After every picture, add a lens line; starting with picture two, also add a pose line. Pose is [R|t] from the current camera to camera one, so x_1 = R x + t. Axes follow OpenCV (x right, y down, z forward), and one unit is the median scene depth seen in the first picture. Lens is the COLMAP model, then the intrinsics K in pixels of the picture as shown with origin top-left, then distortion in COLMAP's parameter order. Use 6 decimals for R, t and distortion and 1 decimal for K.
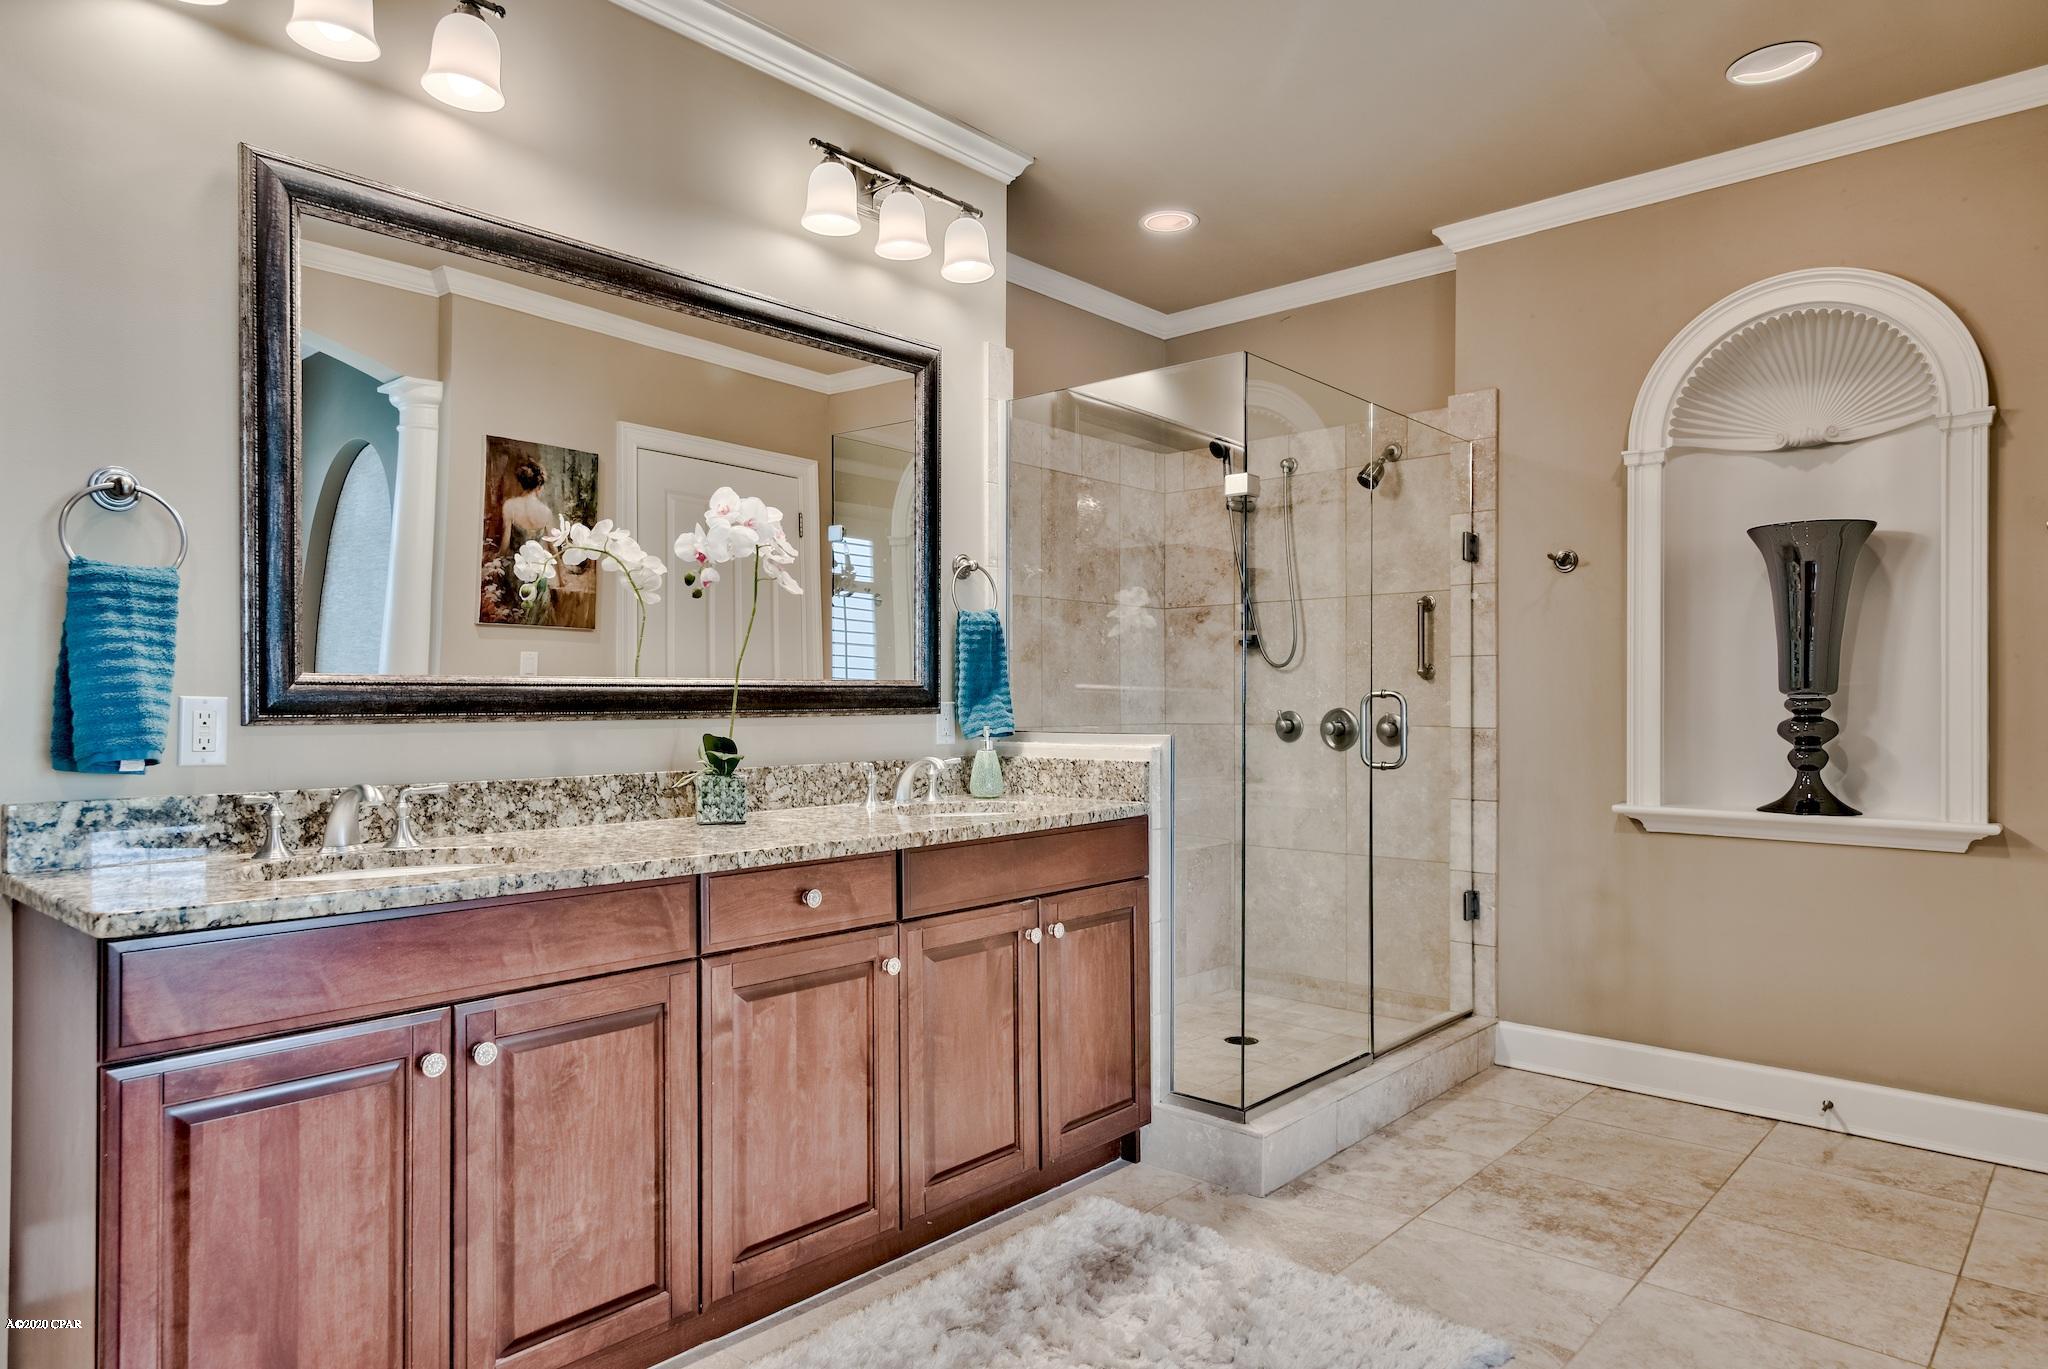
lens RADIAL K [[1257.4, 0, 1019.6], [0, 1257.4, 702.4], [0, 0, 1]] dist [0.017724, 0.001491]
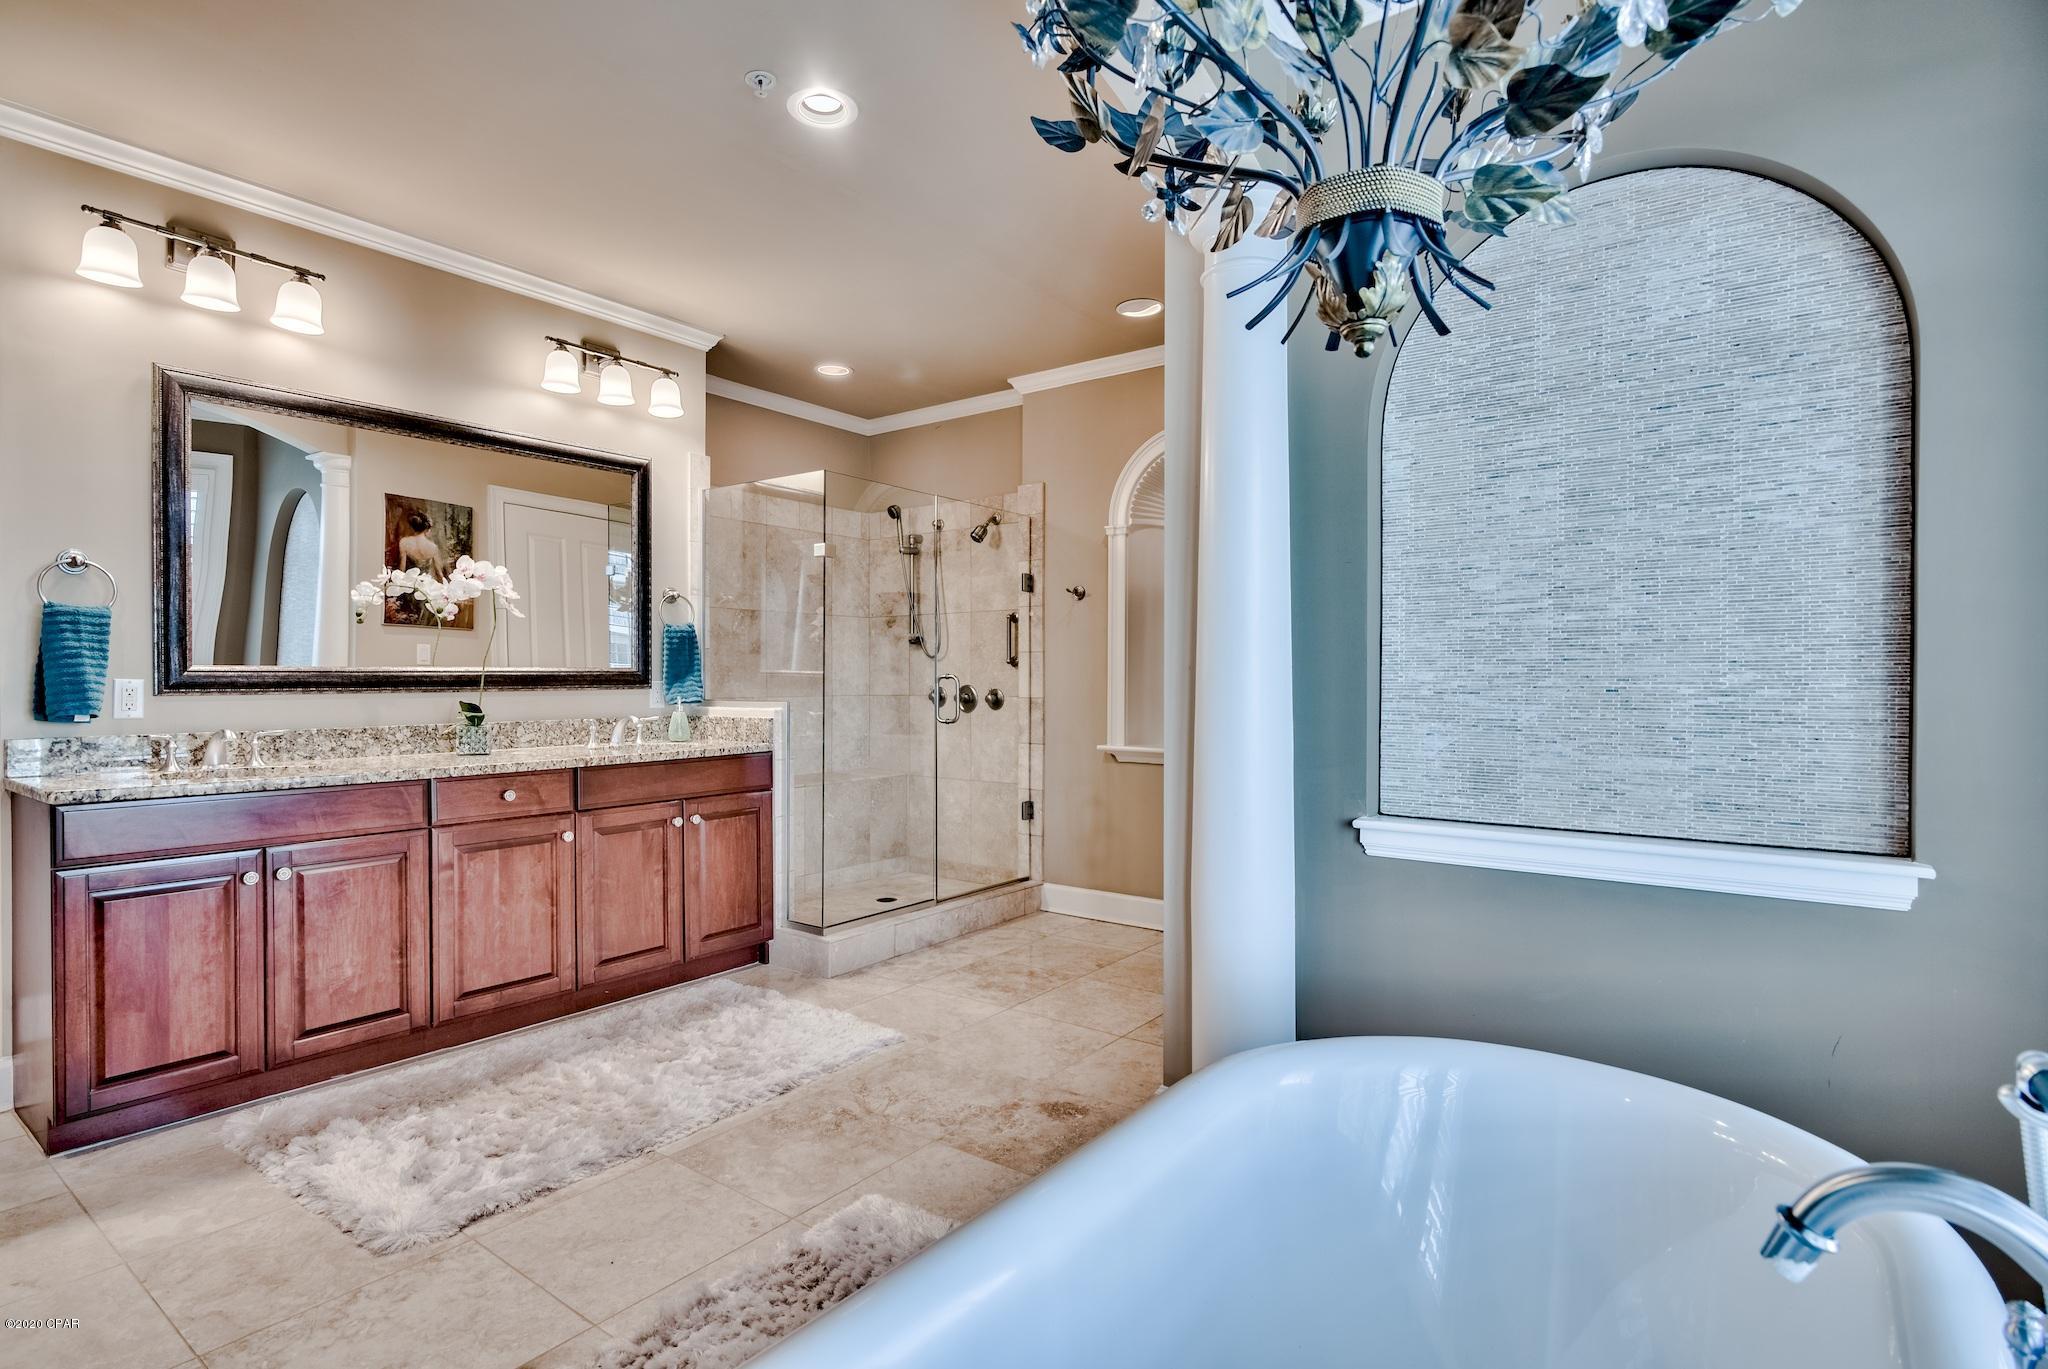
lens RADIAL K [[1010.5, 0, 1020.3], [0, 1010.5, 684.2], [0, 0, 1]] dist [-0.003398, -0.000047]
pose [[0.995802, 0.001211, 0.091526, 0.301966], [-0.001779, 0.999980, 0.006121, -0.005591], [-0.091516, -0.006258, 0.995784, -0.331081]]
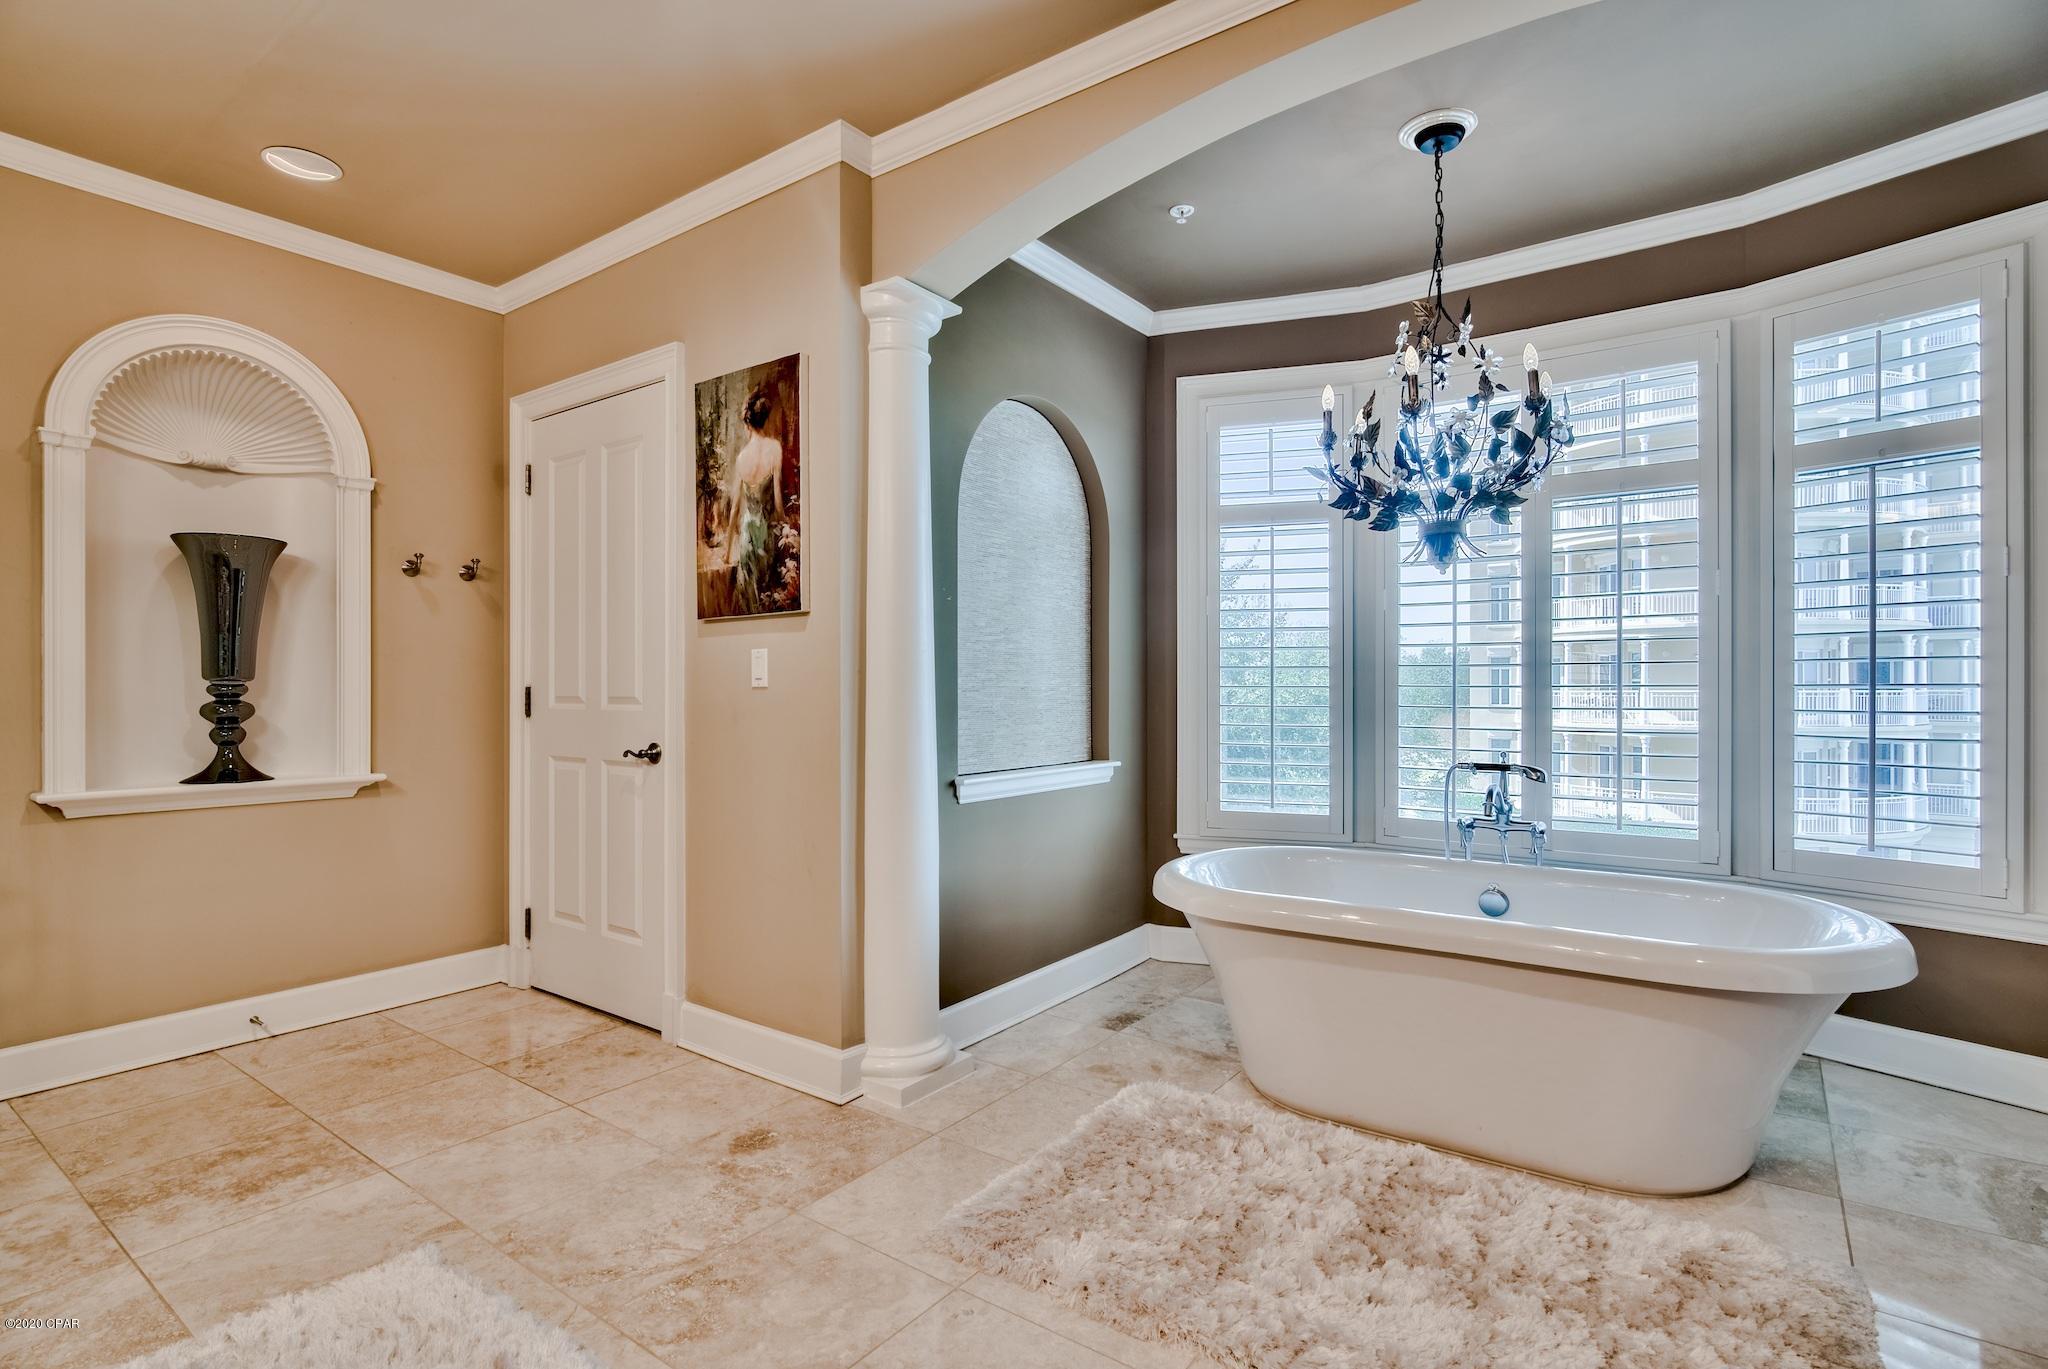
lens RADIAL K [[996.3, 0, 1008.5], [0, 996.3, 684.0], [0, 0, 1]] dist [-0.002221, -0.000129]
pose [[-0.083570, 0.002125, 0.996500, -0.404678], [0.000828, 0.999998, -0.002063, -0.001190], [-0.996502, 0.000652, -0.083571, 0.395893]]
